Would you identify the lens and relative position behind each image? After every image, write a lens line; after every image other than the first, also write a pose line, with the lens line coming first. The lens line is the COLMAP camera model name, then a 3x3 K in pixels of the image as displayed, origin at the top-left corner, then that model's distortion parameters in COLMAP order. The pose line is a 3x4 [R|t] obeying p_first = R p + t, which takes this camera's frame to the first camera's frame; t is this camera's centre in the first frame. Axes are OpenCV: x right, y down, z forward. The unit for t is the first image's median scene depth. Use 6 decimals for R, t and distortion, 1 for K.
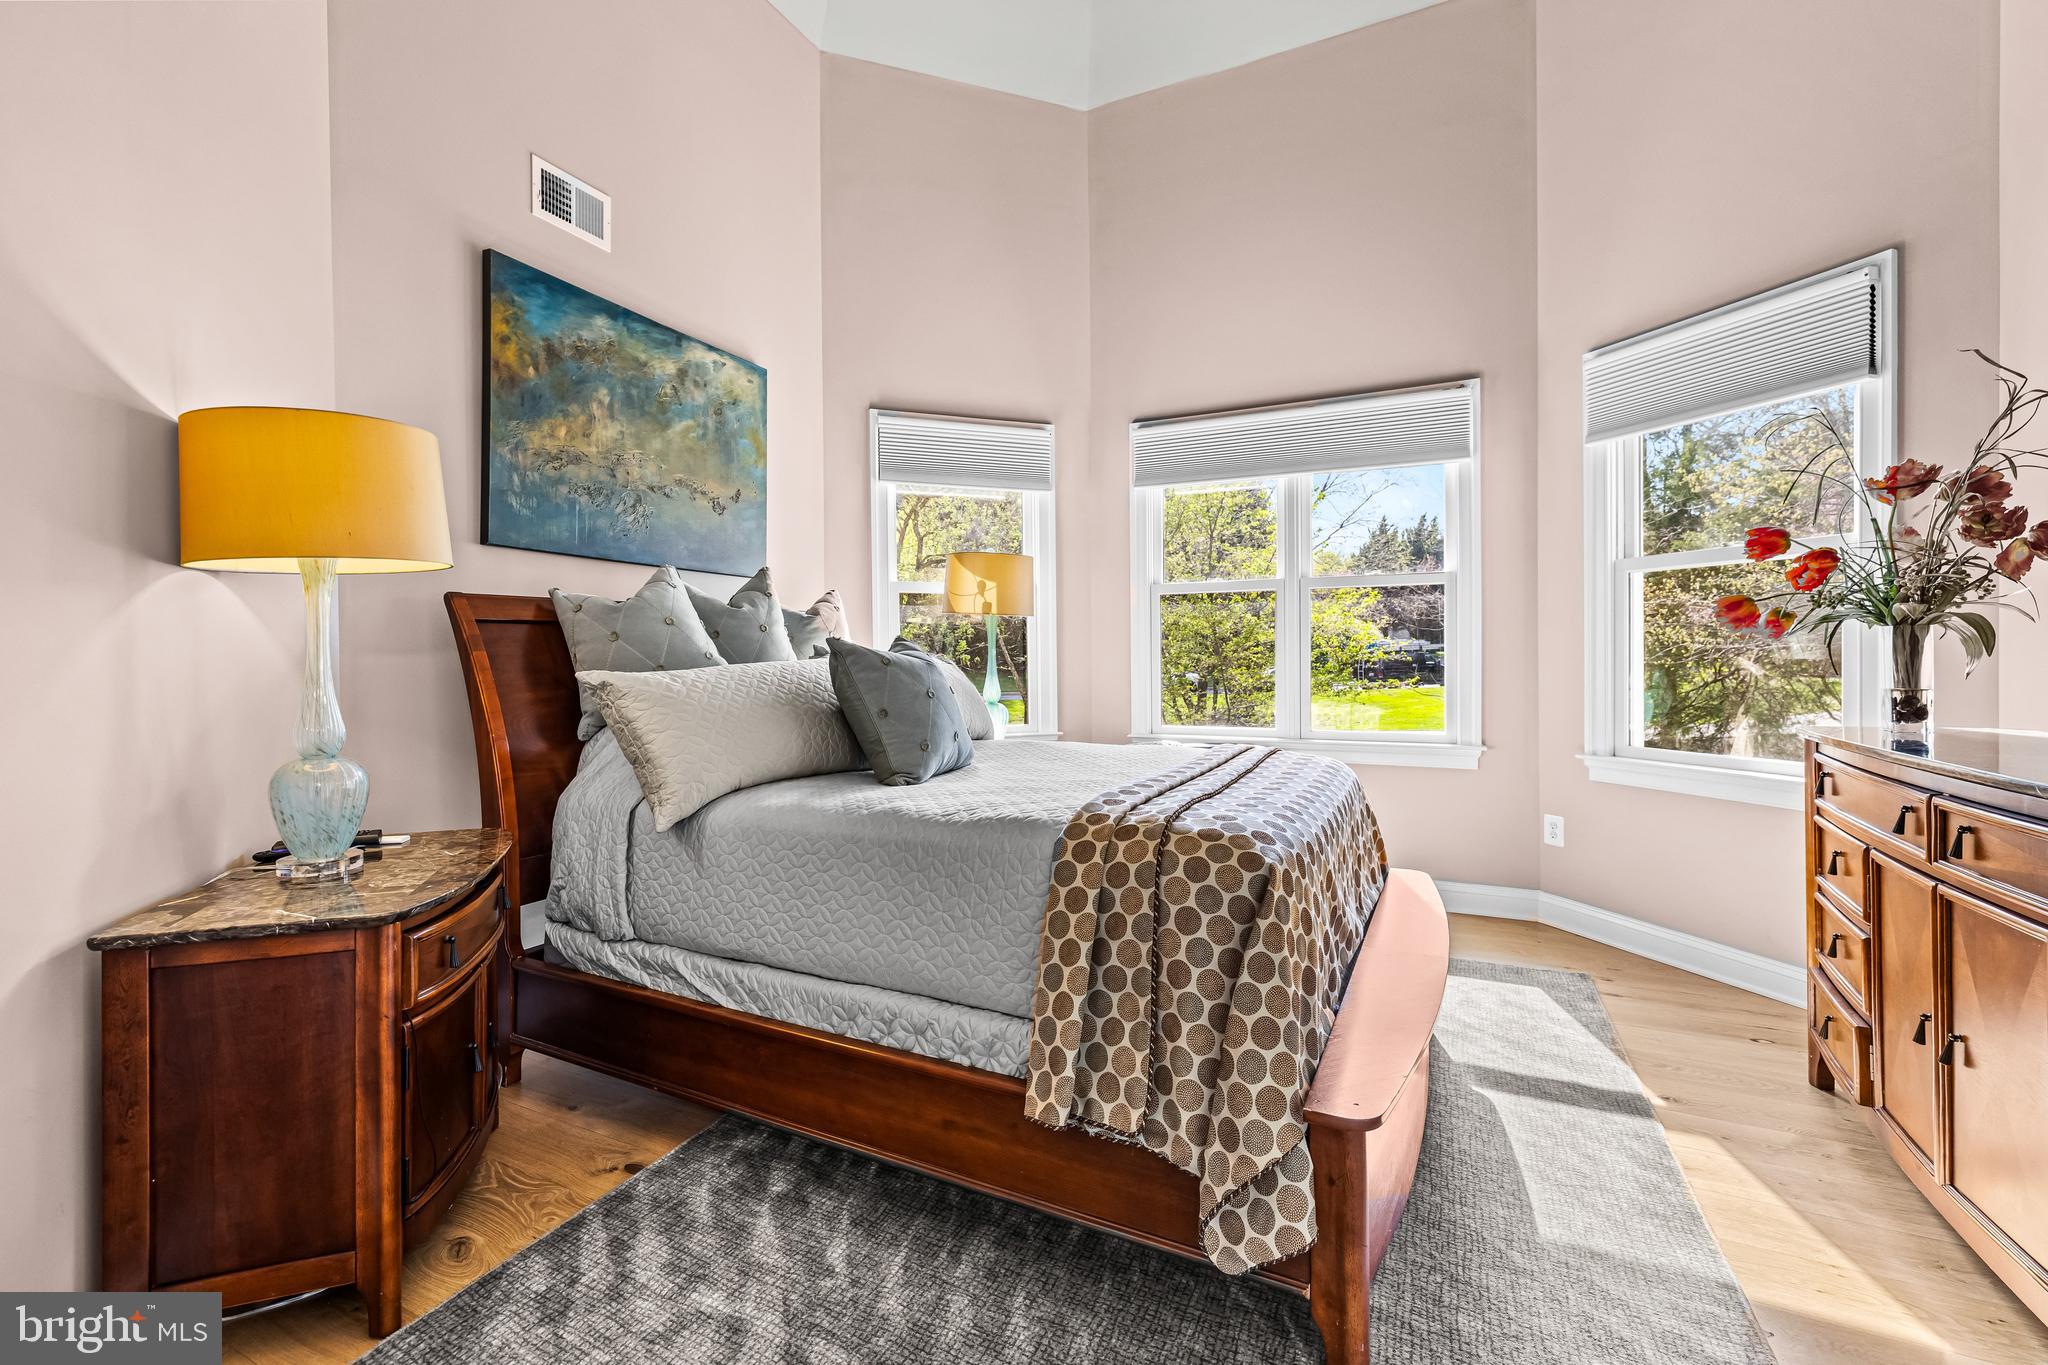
lens RADIAL K [[864.1, 0, 1026.0], [0, 864.1, 657.7], [0, 0, 1]] dist [0.000947, 0.000299]
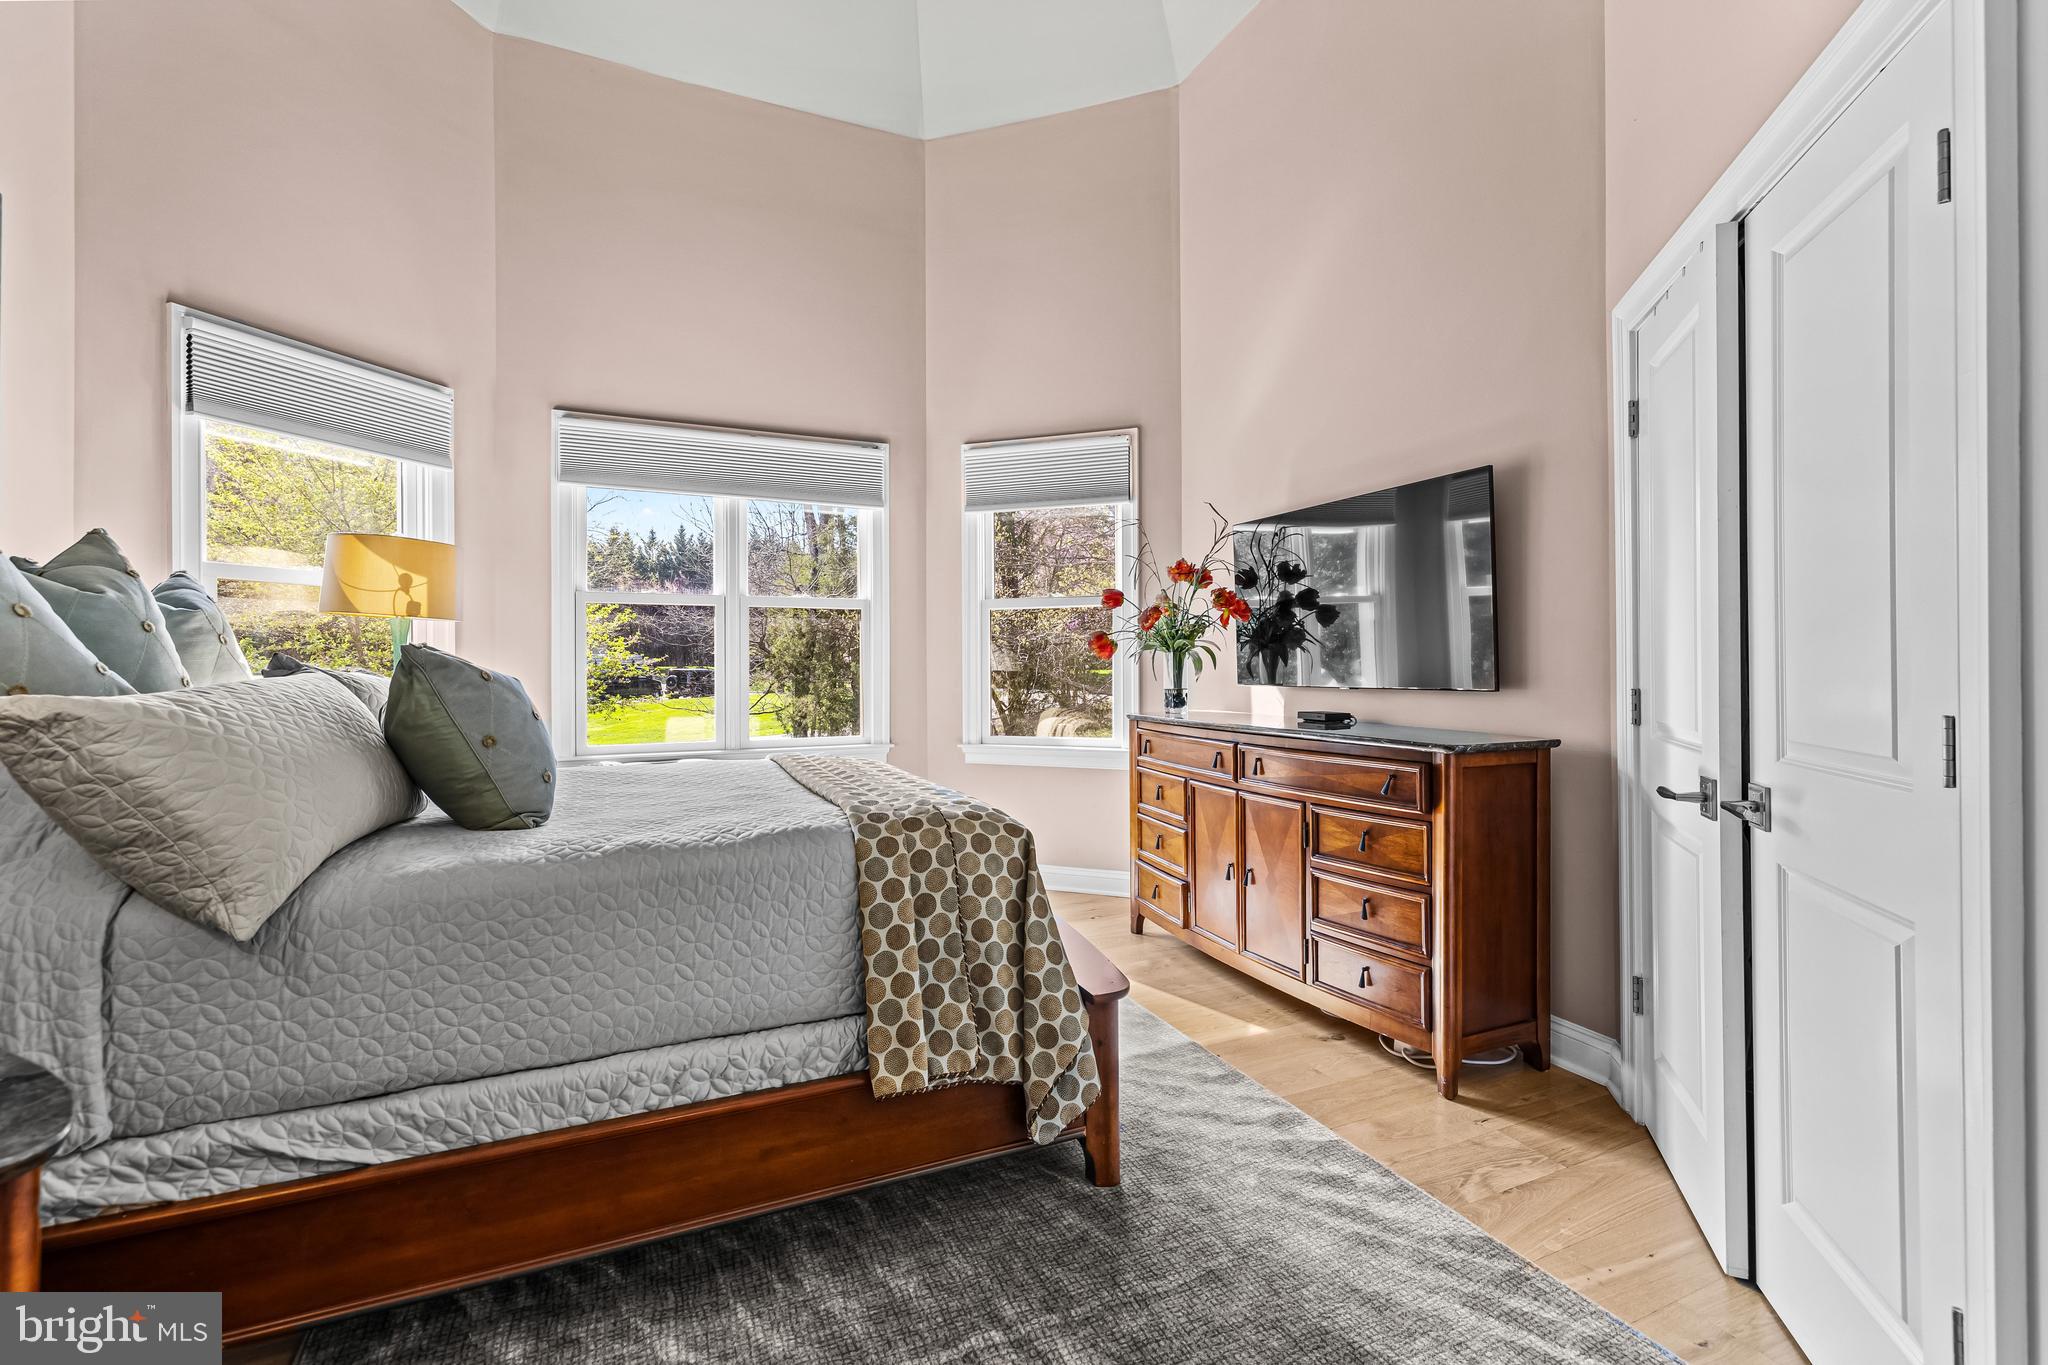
lens RADIAL K [[864.1, 0, 1026.0], [0, 864.1, 657.7], [0, 0, 1]] dist [0.000947, 0.000299]
pose [[0.637294, 0.010790, 0.770545, -0.580450], [0.002241, 0.999872, -0.015856, 0.000889], [-0.770618, 0.011832, 0.637188, 0.135770]]
